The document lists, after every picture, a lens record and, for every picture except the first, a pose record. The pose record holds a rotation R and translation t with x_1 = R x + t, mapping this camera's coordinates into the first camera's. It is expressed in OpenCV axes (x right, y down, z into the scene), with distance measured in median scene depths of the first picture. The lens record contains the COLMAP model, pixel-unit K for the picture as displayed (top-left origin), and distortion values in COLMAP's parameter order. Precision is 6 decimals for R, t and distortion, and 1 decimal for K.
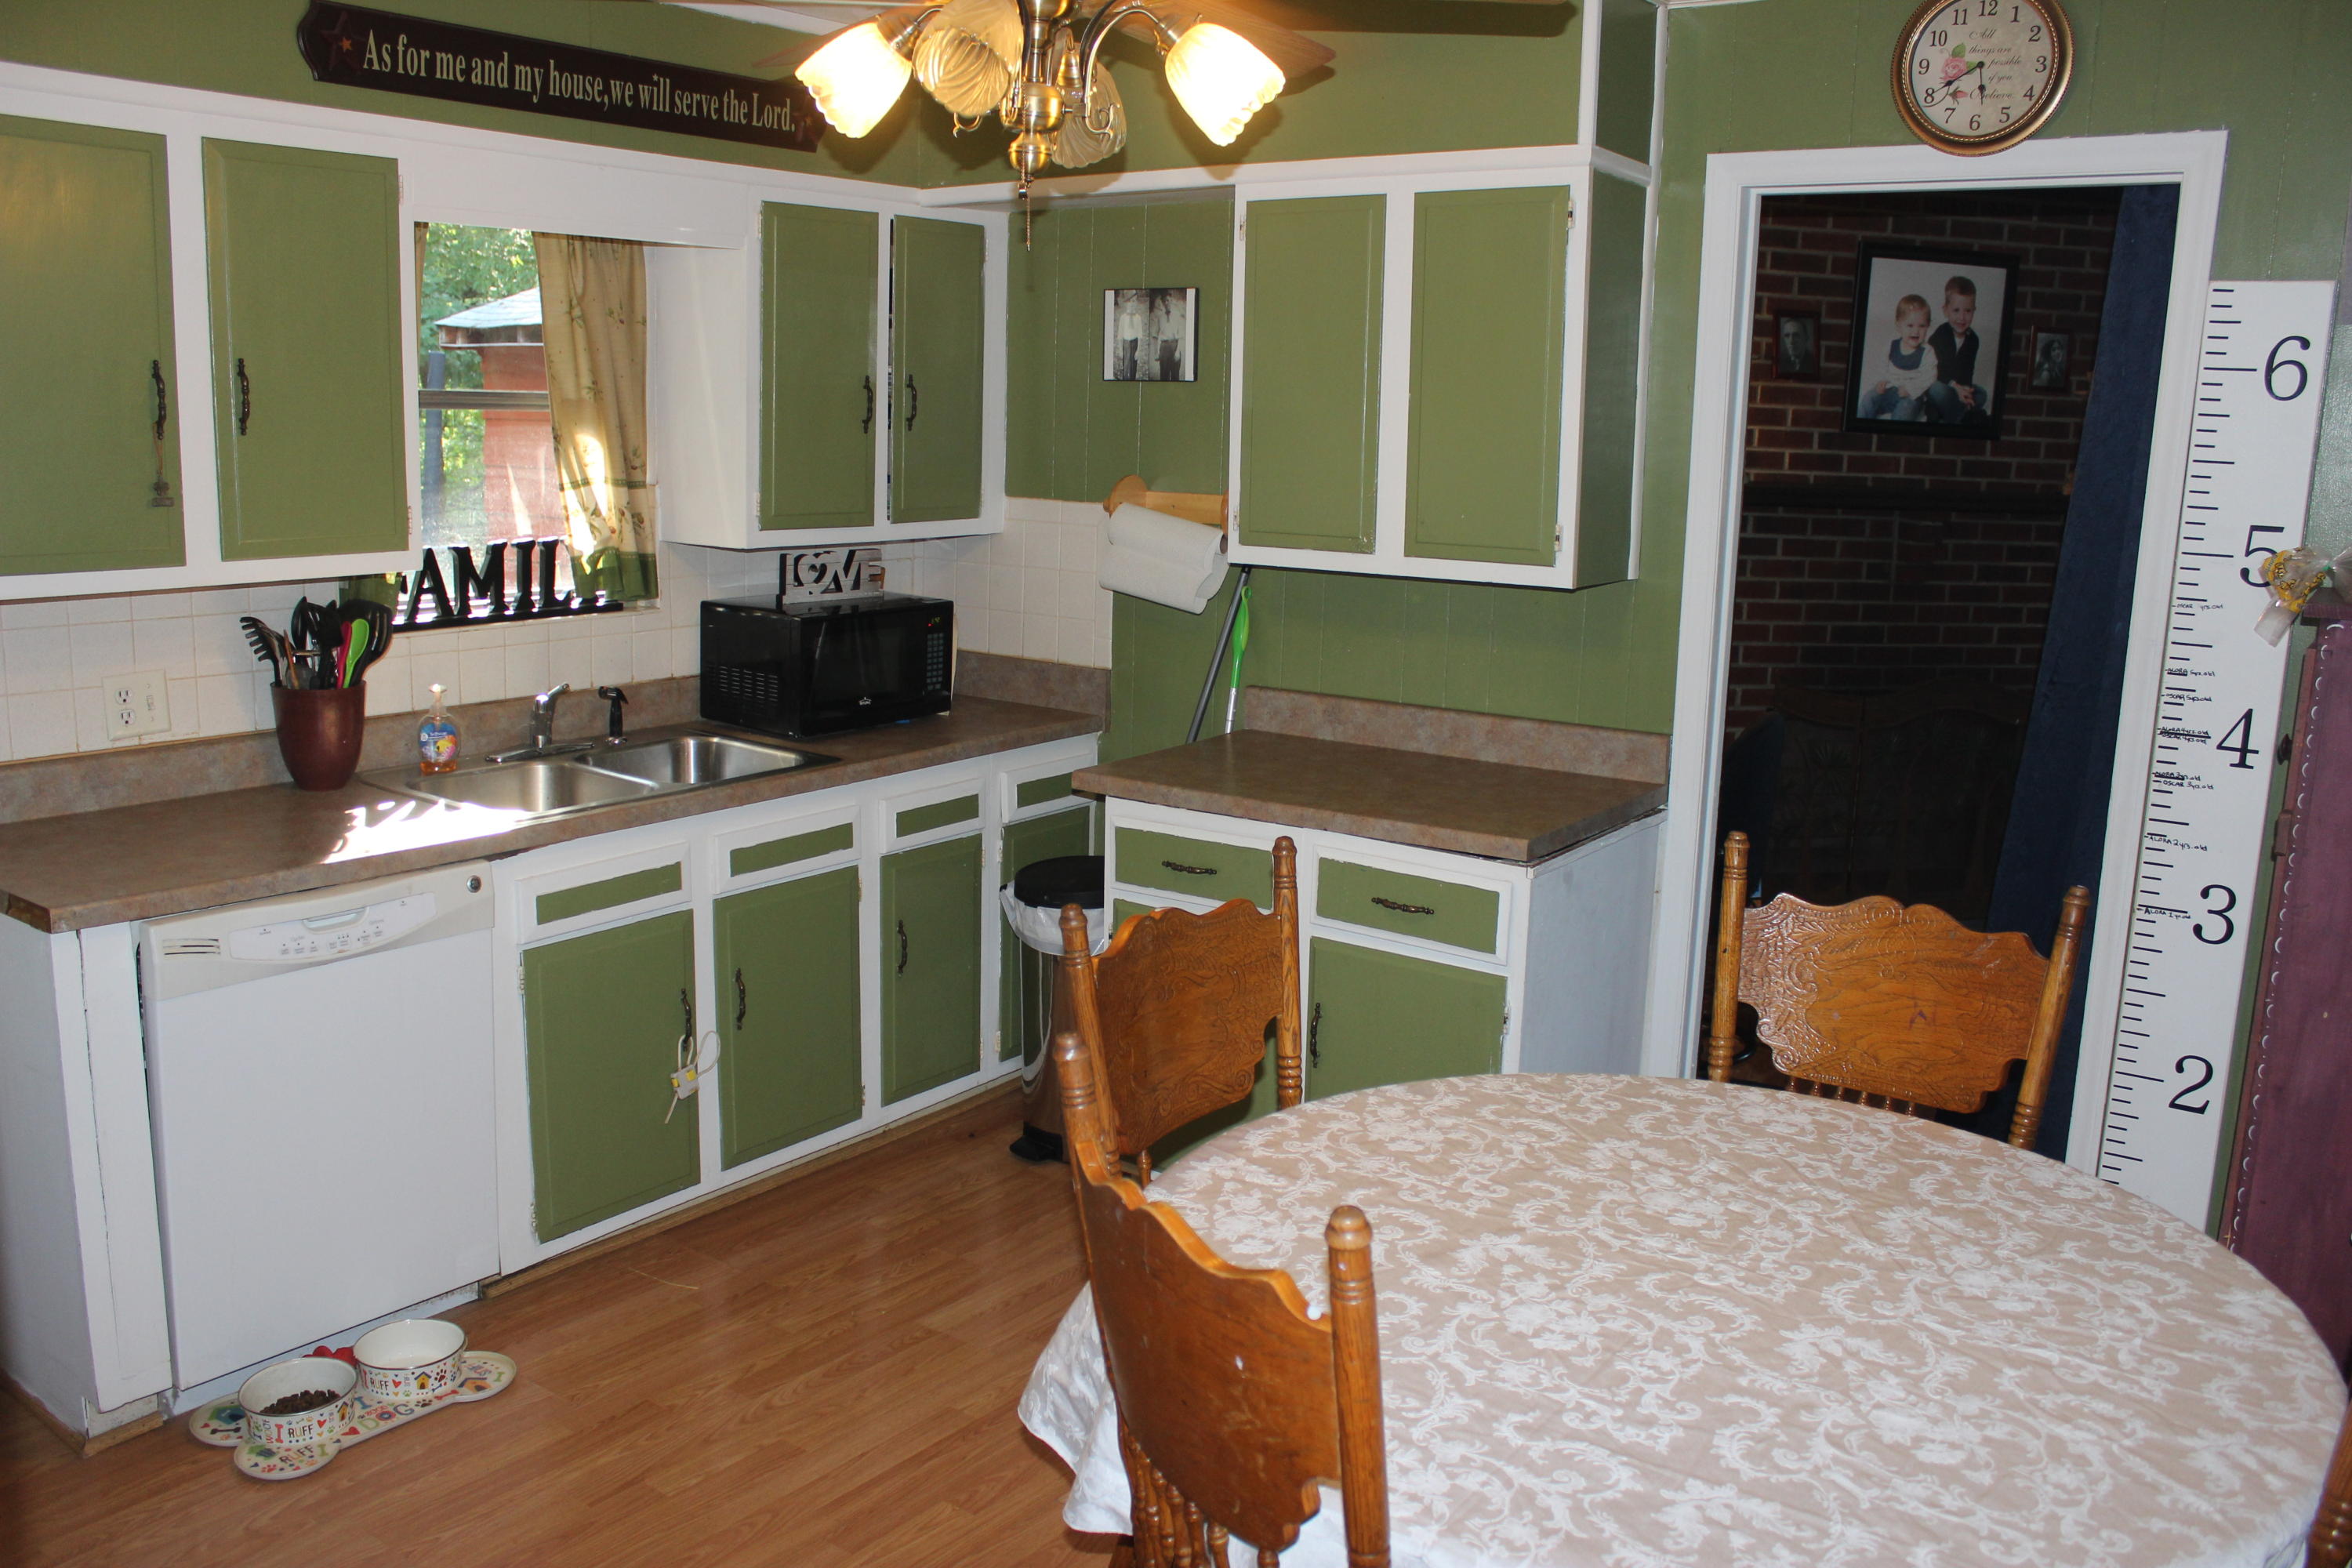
lens RADIAL K [[1920.8, 0, 1176.0], [0, 1920.8, 784.0], [0, 0, 1]] dist [-0.156021, 0.158154]
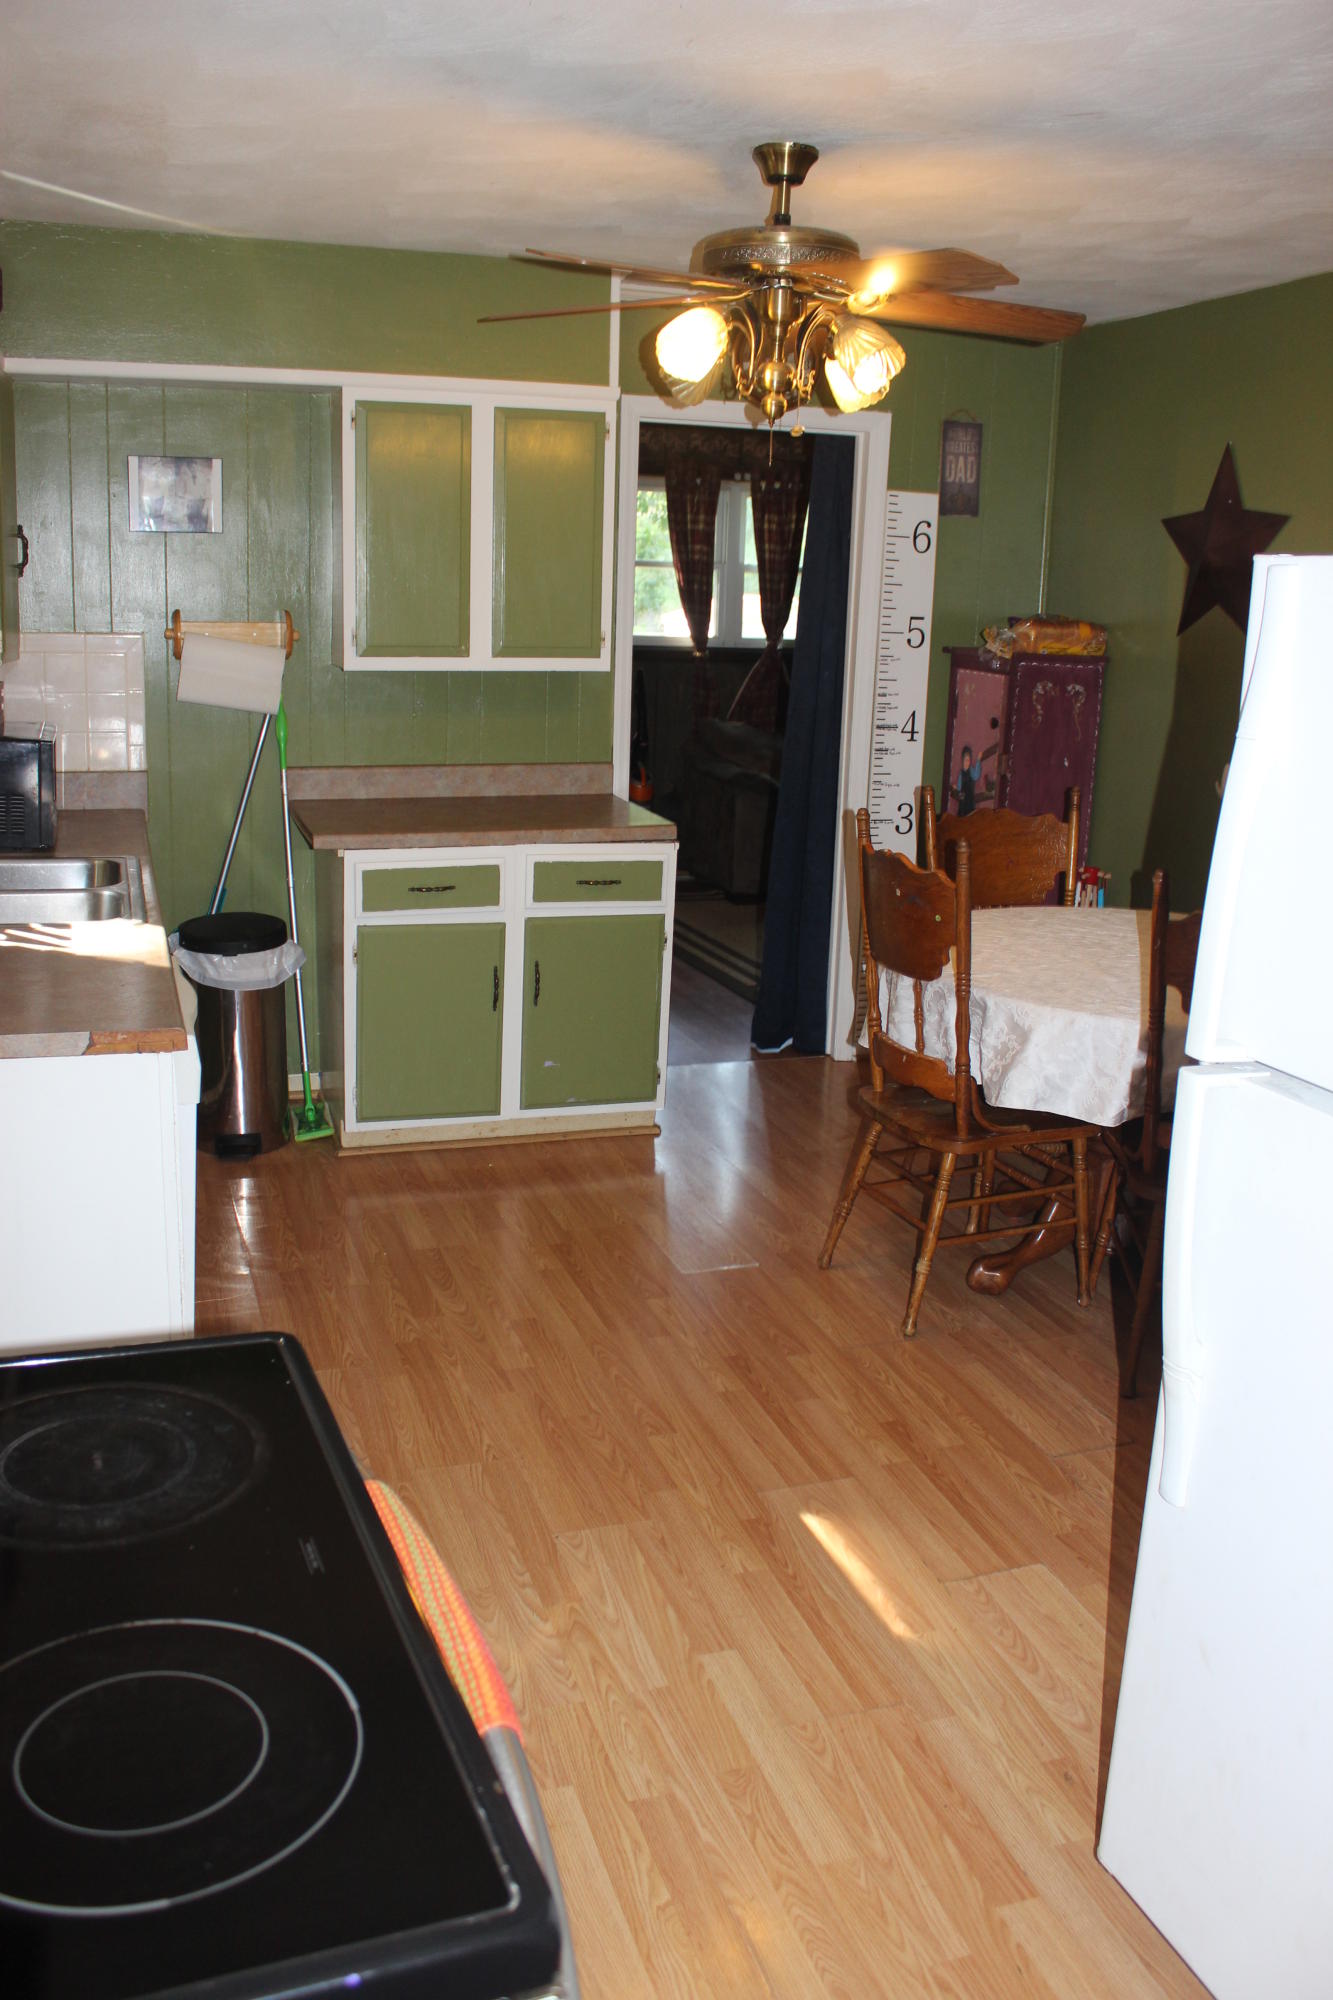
lens RADIAL K [[1633.3, 0, 666.5], [0, 1633.3, 1000.0], [0, 0, 1]] dist [-0.156021, 0.158154]
pose [[0.594694, -0.205795, 0.777166, -0.874452], [0.138216, 0.978461, 0.153334, -0.036062], [-0.791982, 0.016230, 0.610329, 0.150219]]
